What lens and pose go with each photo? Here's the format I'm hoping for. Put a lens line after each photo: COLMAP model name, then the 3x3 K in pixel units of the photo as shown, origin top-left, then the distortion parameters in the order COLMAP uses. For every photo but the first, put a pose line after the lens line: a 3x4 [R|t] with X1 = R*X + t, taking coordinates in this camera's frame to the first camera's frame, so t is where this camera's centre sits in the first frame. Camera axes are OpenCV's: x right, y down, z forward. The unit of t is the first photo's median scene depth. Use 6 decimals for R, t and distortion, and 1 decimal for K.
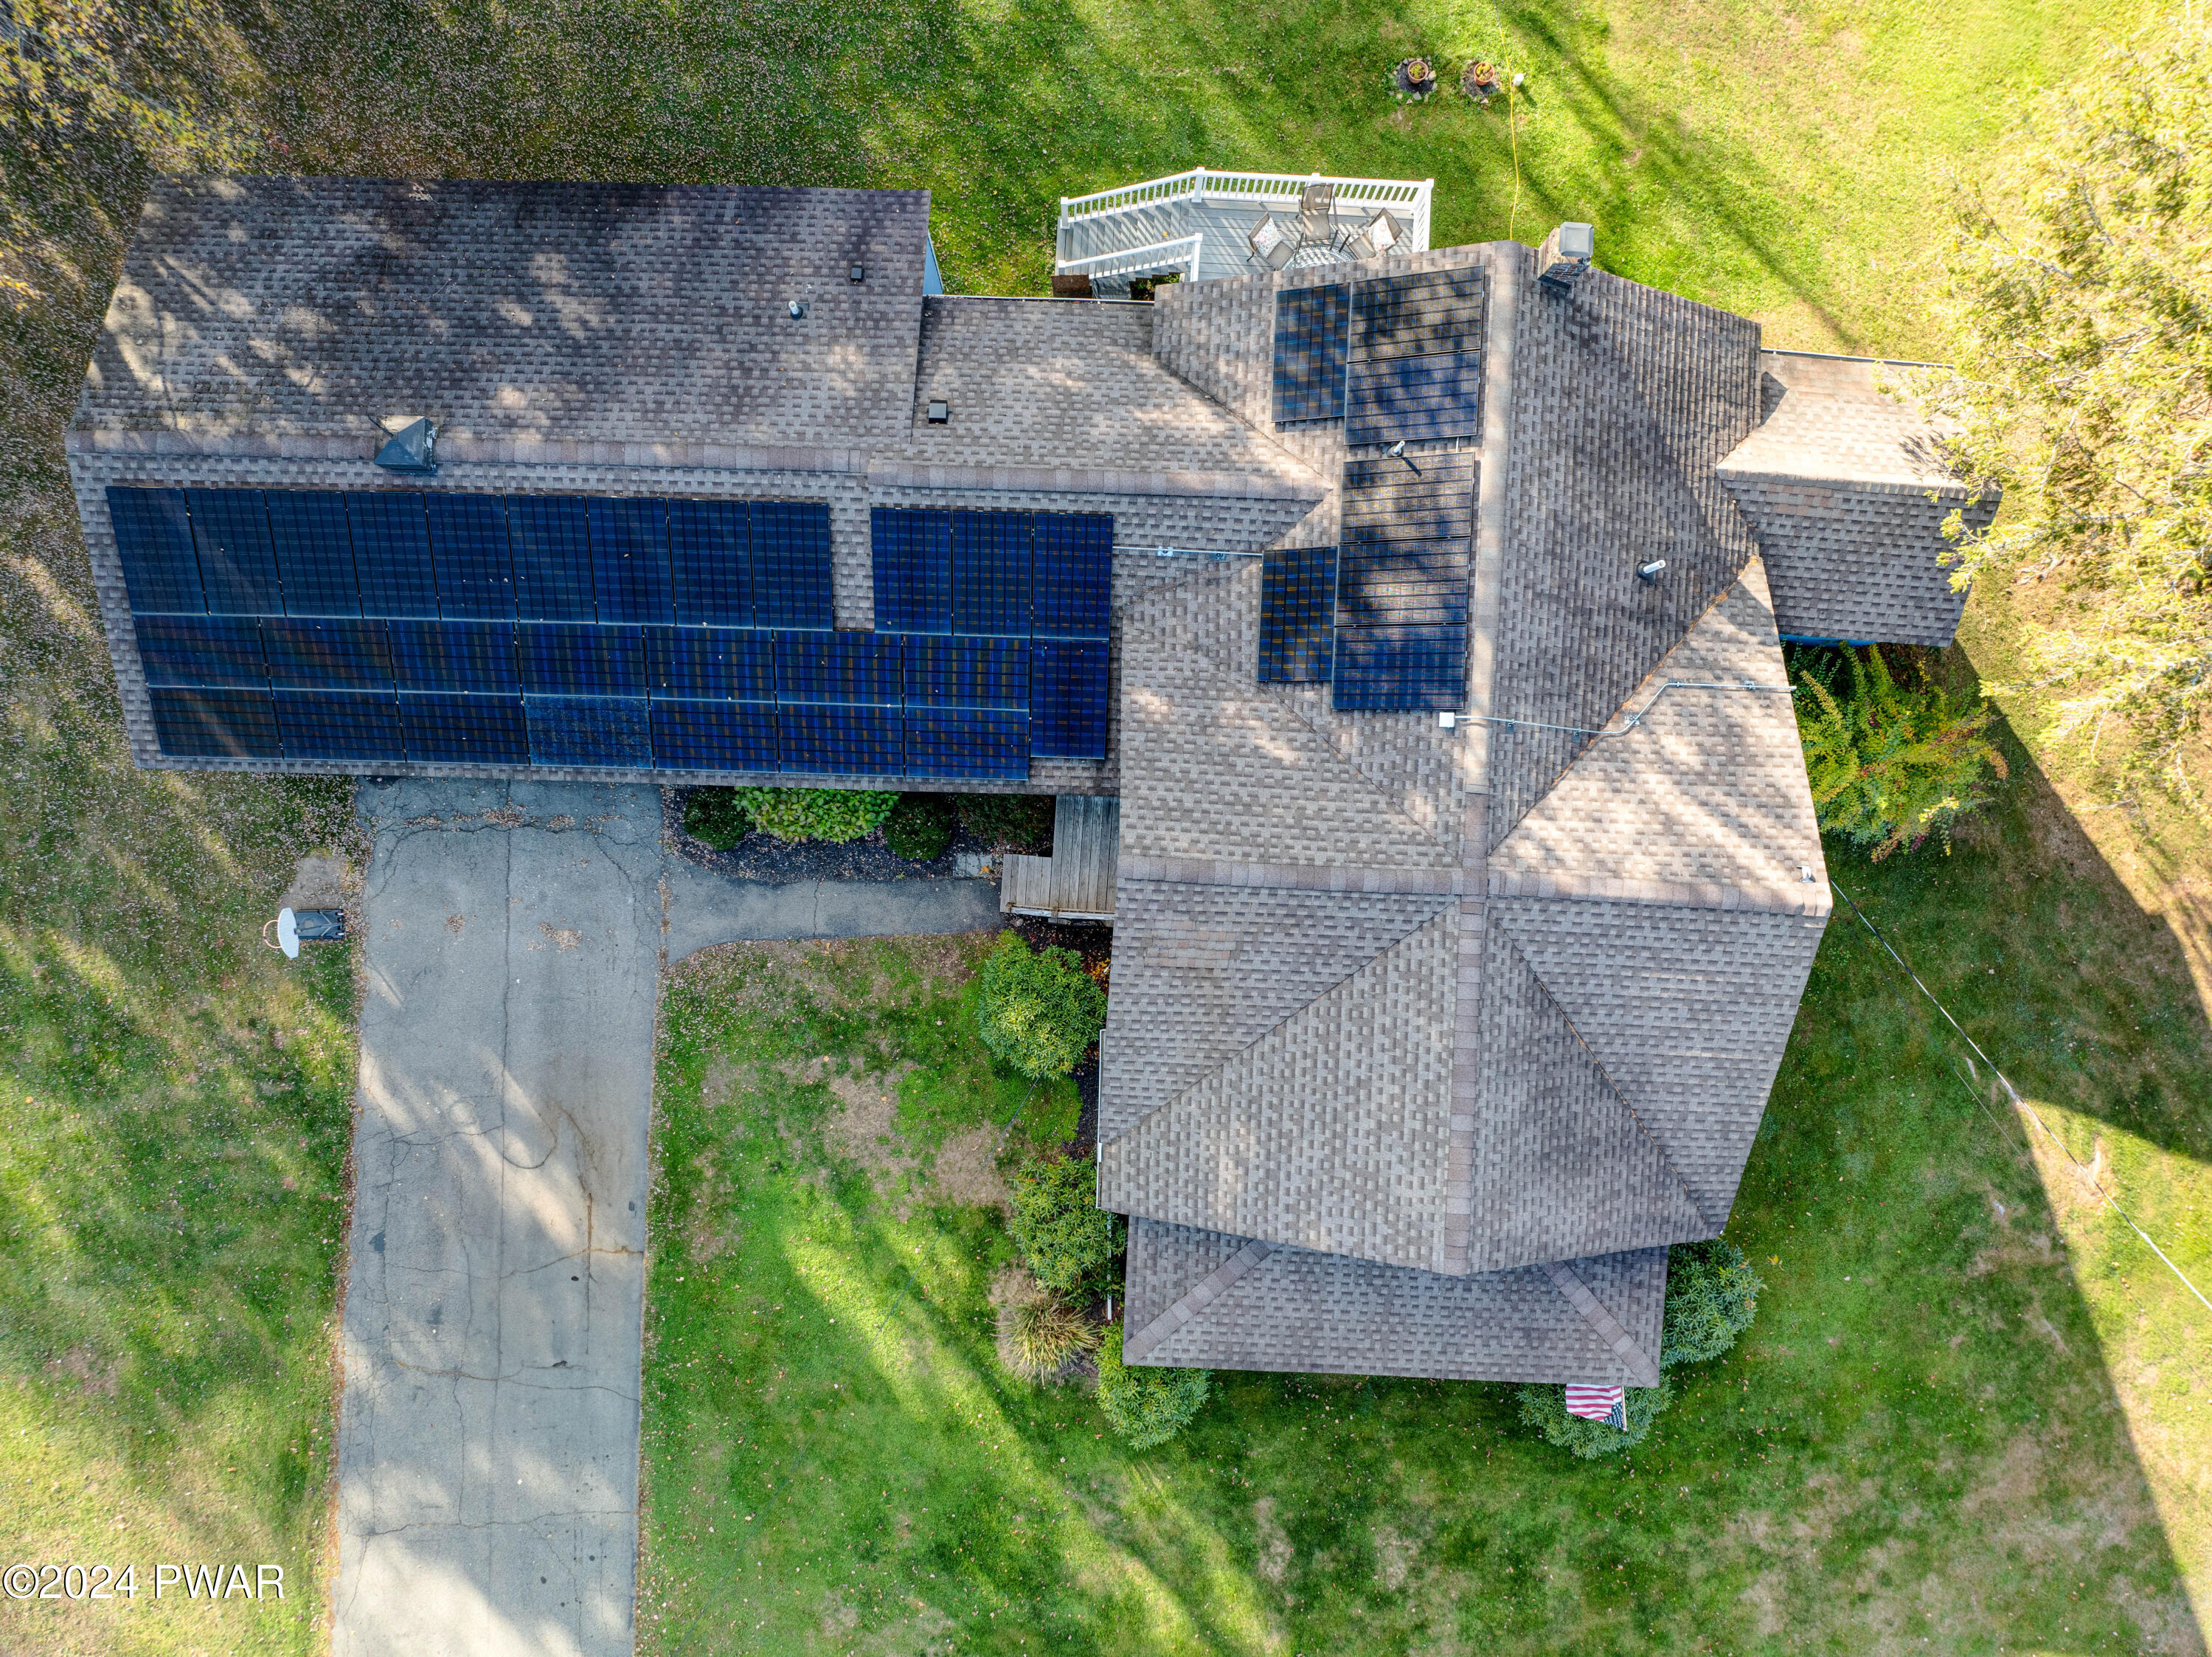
lens RADIAL K [[1579.3, 0, 1108.4], [0, 1579.3, 838.2], [0, 0, 1]] dist [-0.011588, -0.034548]
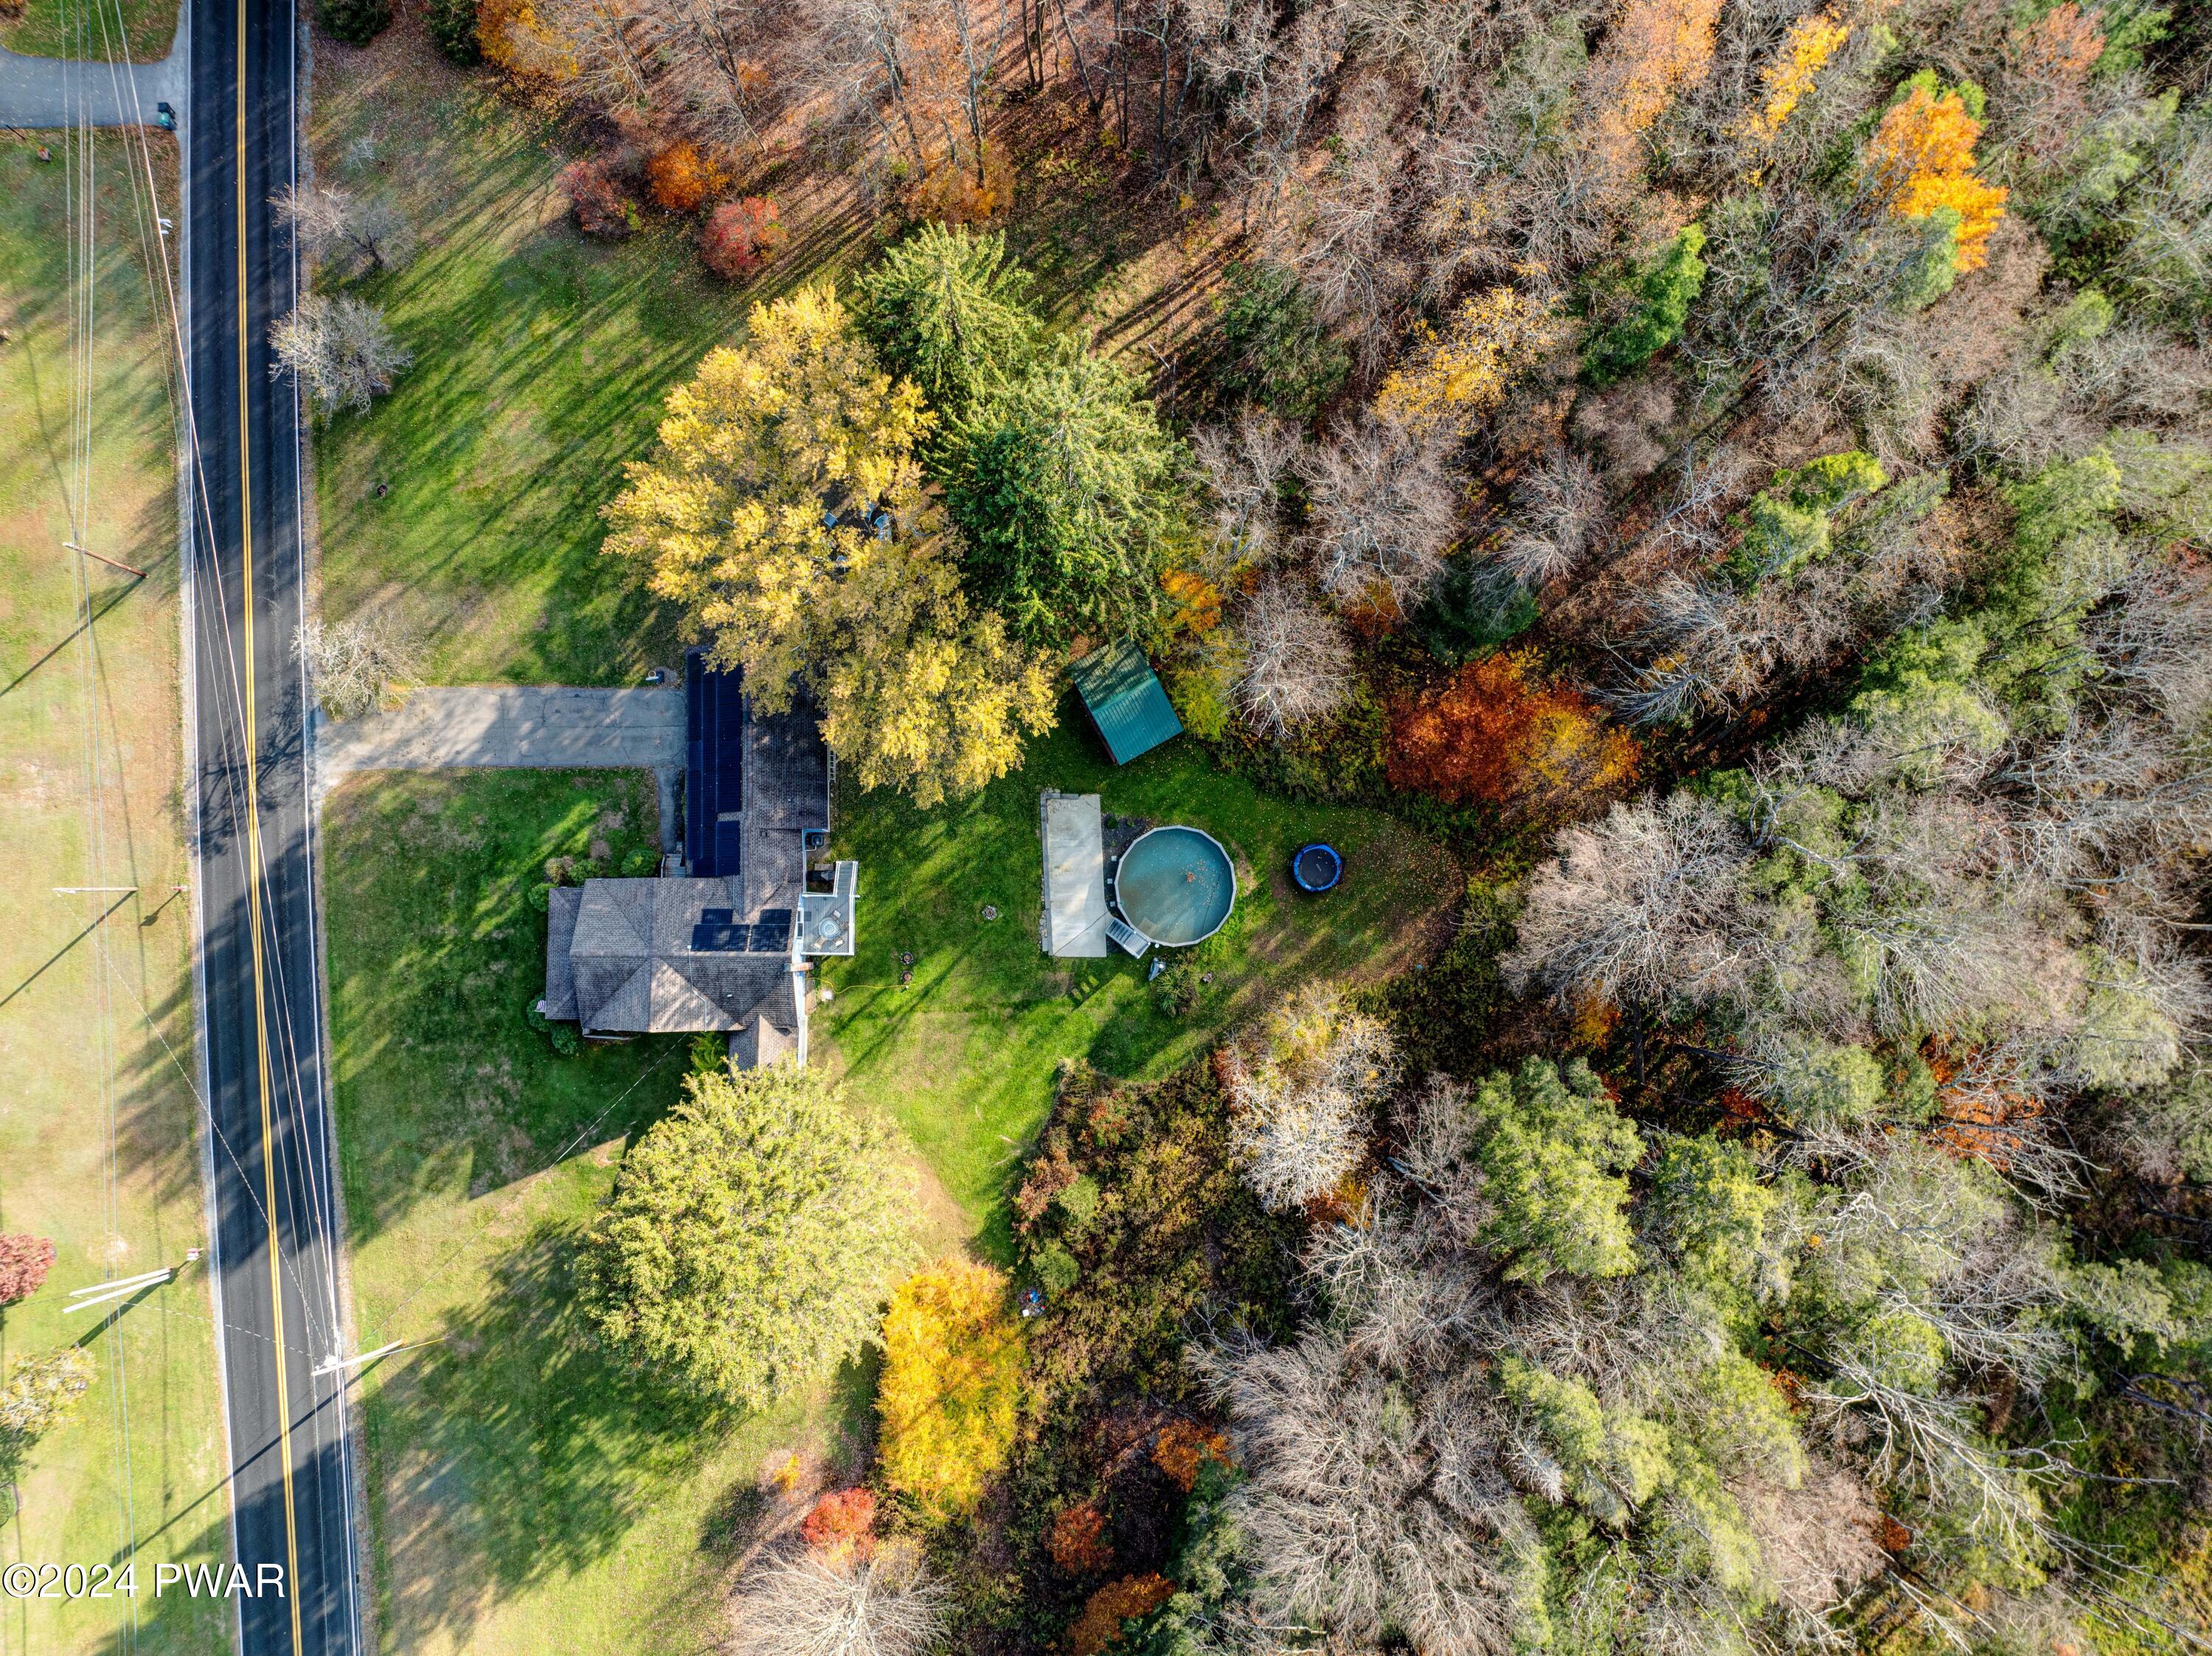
lens RADIAL K [[1572.2, 0, 1104.7], [0, 1572.2, 835.8], [0, 0, 1]] dist [-0.039295, 0.019073]
pose [[0.048725, 0.994564, -0.092027, 0.283752], [-0.998547, 0.046382, -0.027431, -0.899102], [-0.023014, 0.093230, 0.995379, -2.775292]]
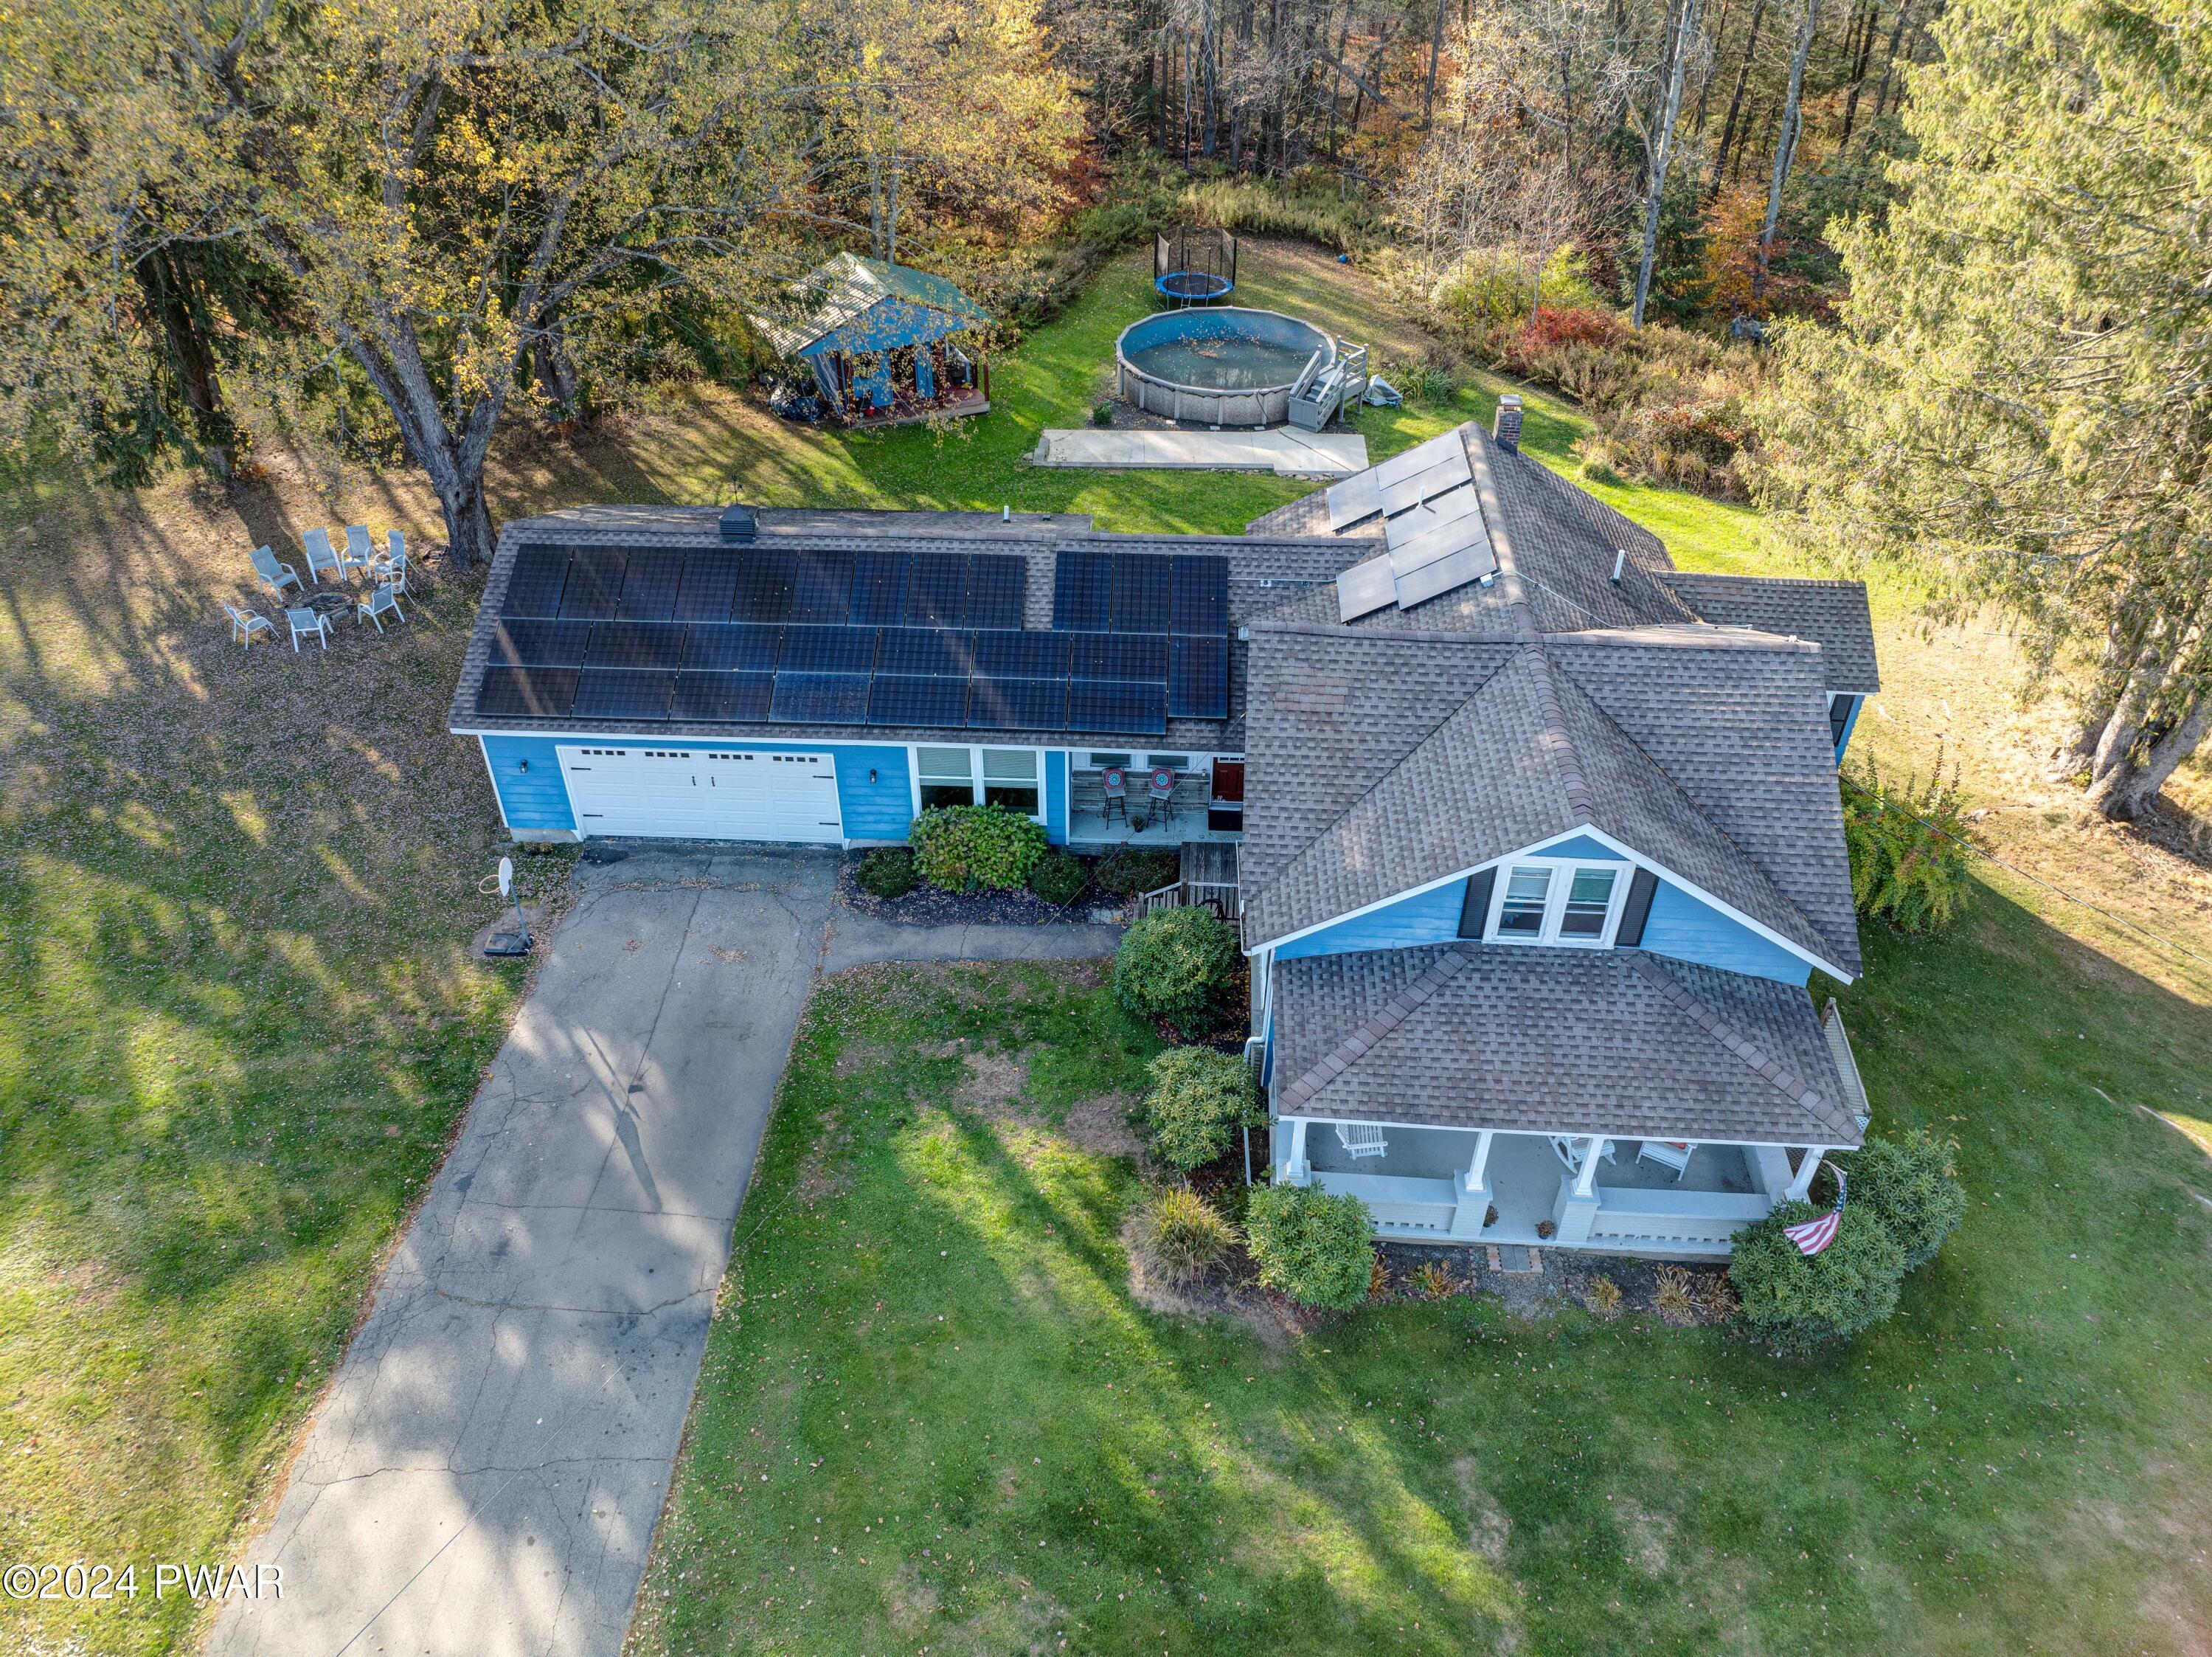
lens RADIAL K [[1572.3, 0, 1104.7], [0, 1572.3, 836.3], [0, 0, 1]] dist [-0.039295, 0.019073]
pose [[0.999896, -0.001687, -0.014305, -0.071615], [-0.010239, 0.615278, -0.788244, 0.868831], [0.010132, 0.788308, 0.615197, 0.270857]]
